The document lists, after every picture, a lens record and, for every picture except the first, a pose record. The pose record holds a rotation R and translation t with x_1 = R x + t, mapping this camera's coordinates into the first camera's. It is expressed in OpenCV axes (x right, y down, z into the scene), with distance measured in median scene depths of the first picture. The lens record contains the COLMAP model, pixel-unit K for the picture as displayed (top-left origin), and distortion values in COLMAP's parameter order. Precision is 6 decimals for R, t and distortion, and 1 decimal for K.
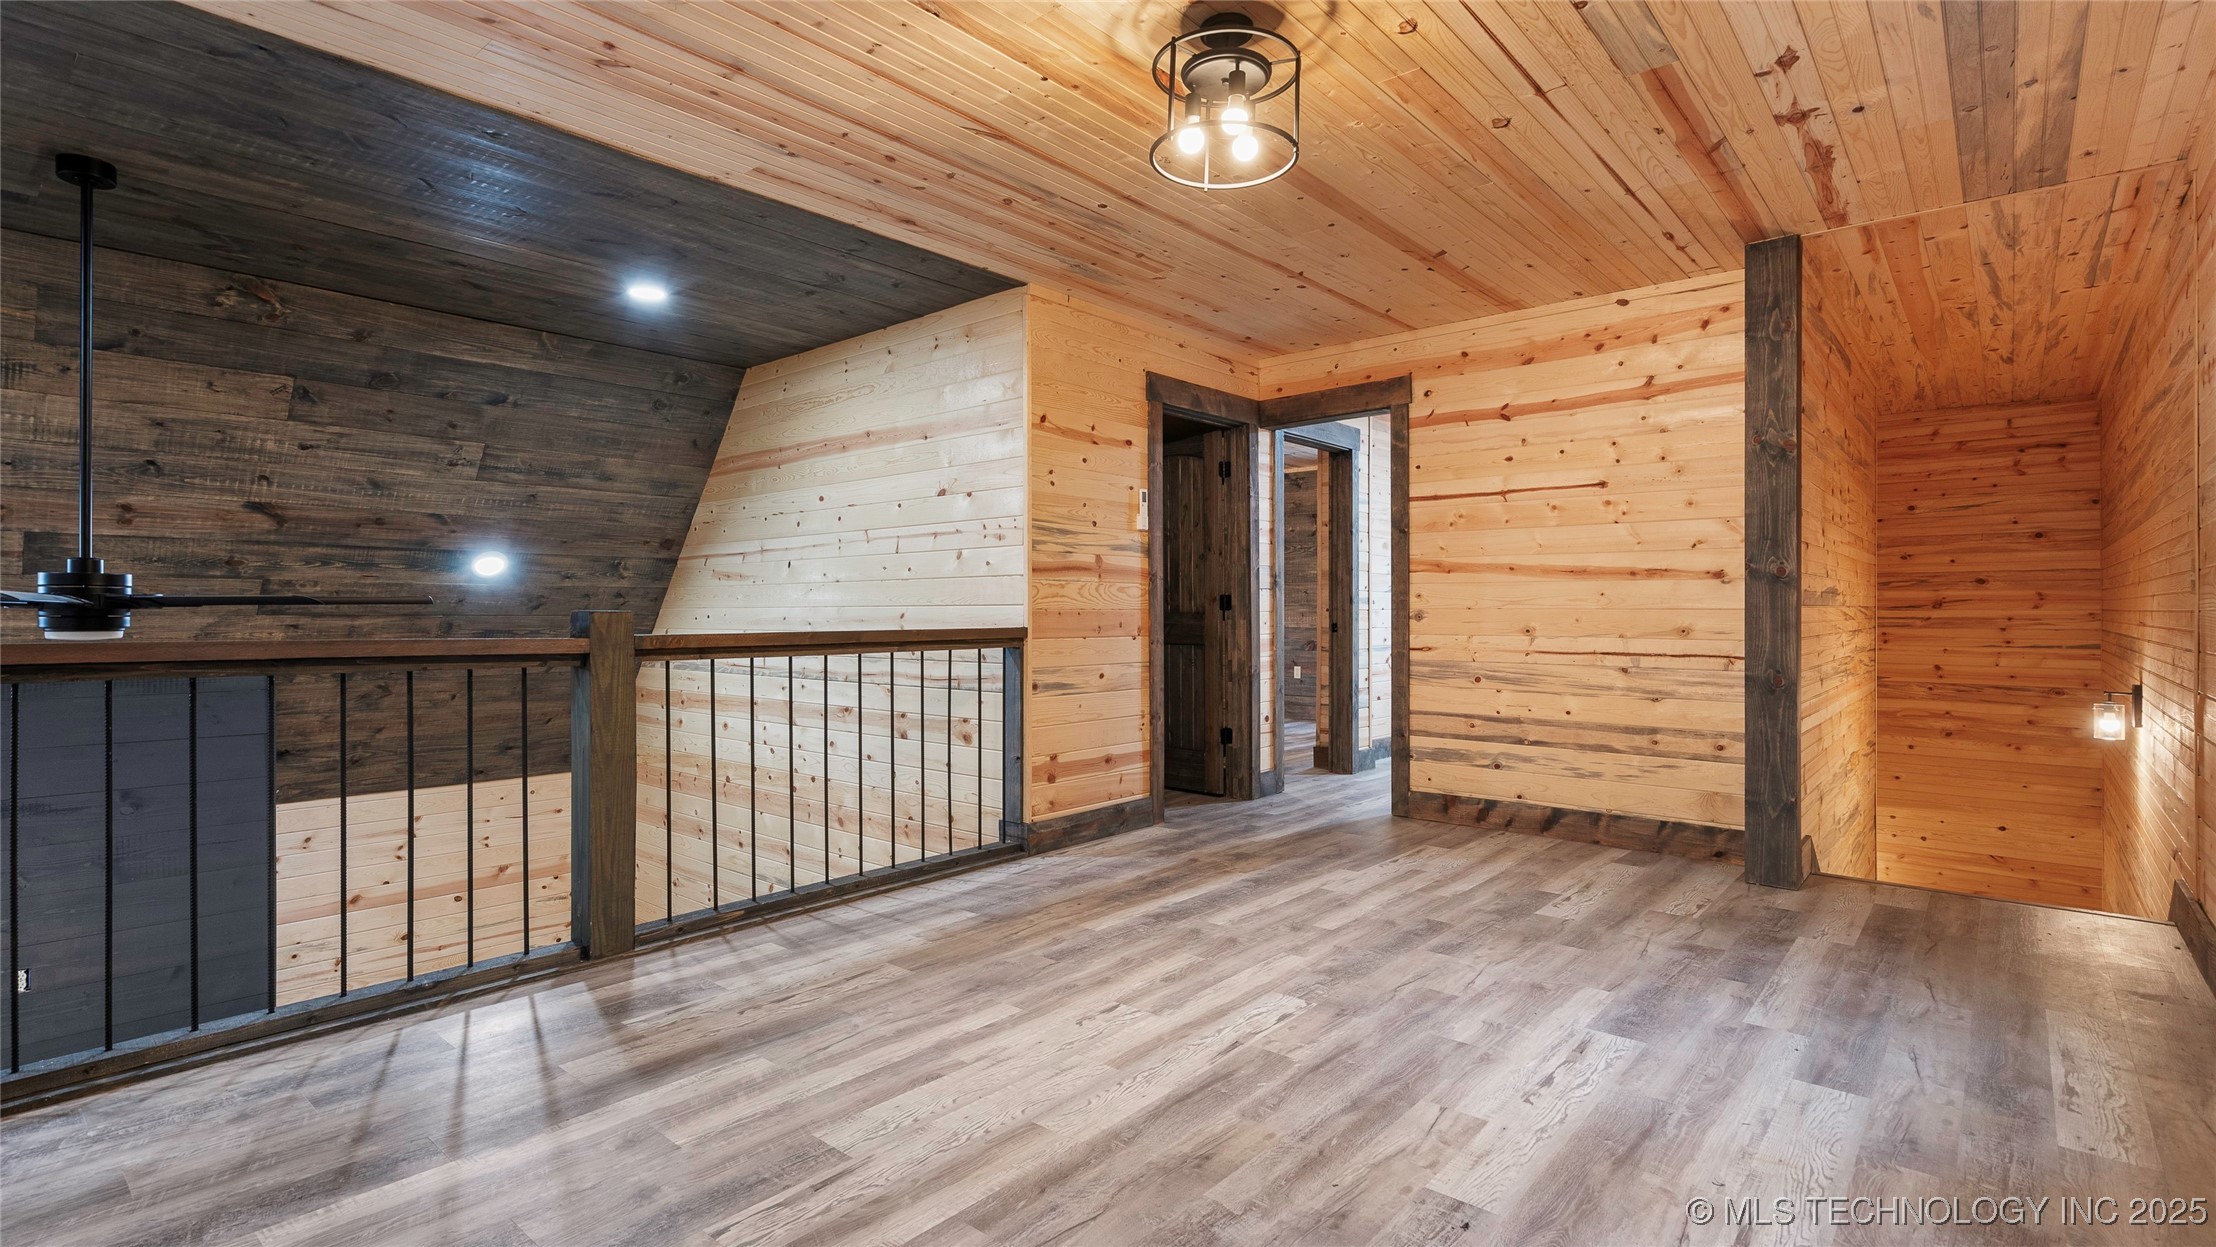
lens RADIAL K [[1040.3, 0, 1101.3], [0, 1040.3, 609.6], [0, 0, 1]] dist [0.001976, 0.000535]
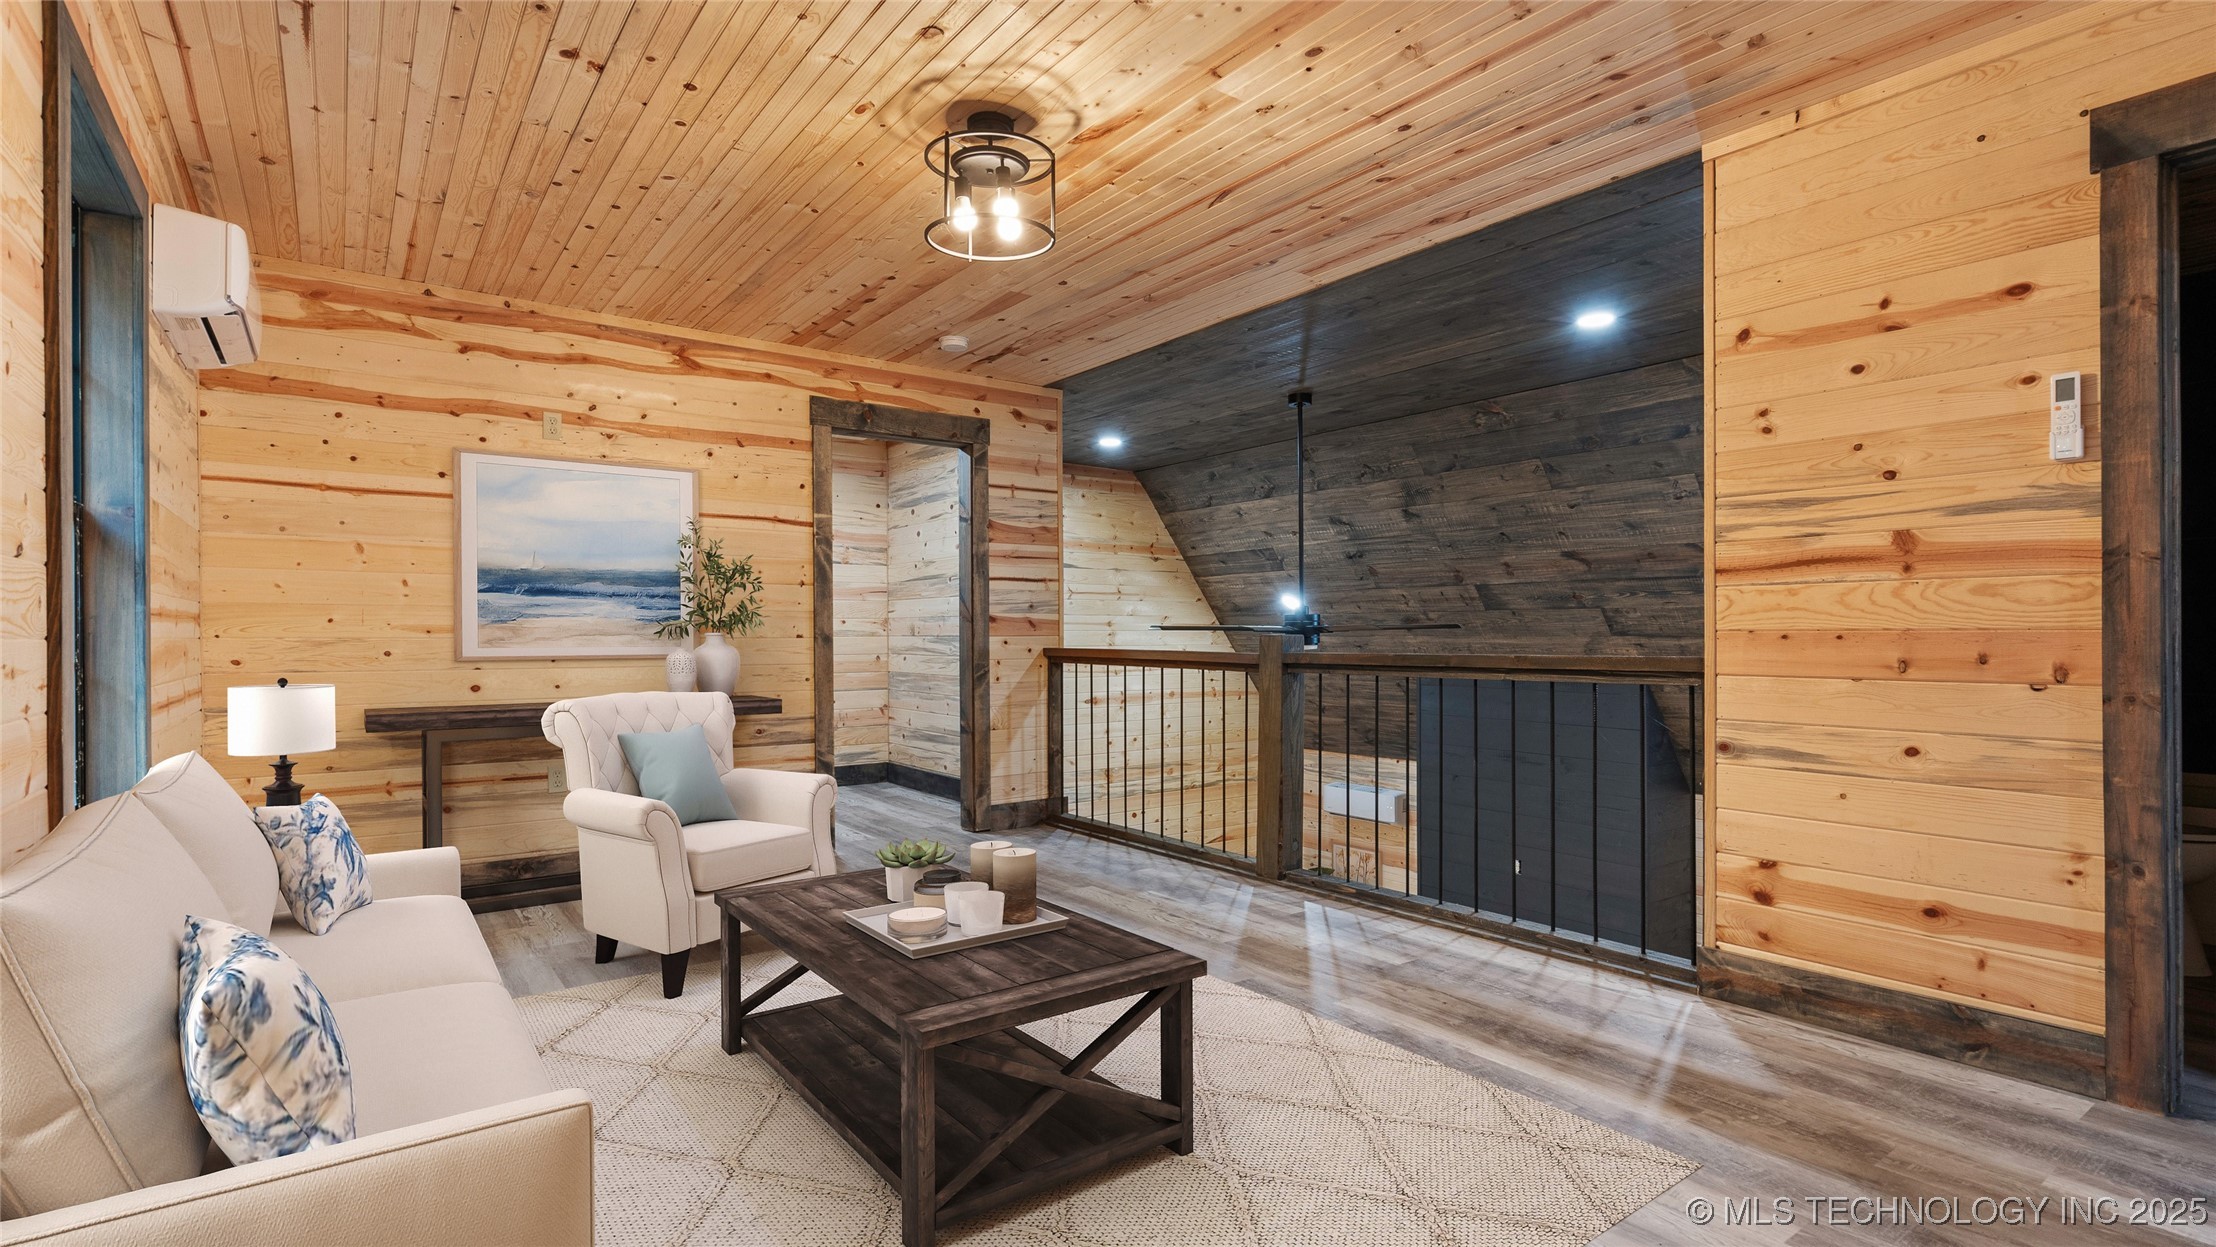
lens RADIAL K [[1040.3, 0, 1102.2], [0, 1040.3, 638.7], [0, 0, 1]] dist [0.001976, 0.000535]
pose [[-0.214664, 0.005079, -0.976675, 0.775925], [0.007375, 0.999966, 0.003579, -0.000530], [0.976660, -0.006434, -0.214694, 0.876353]]
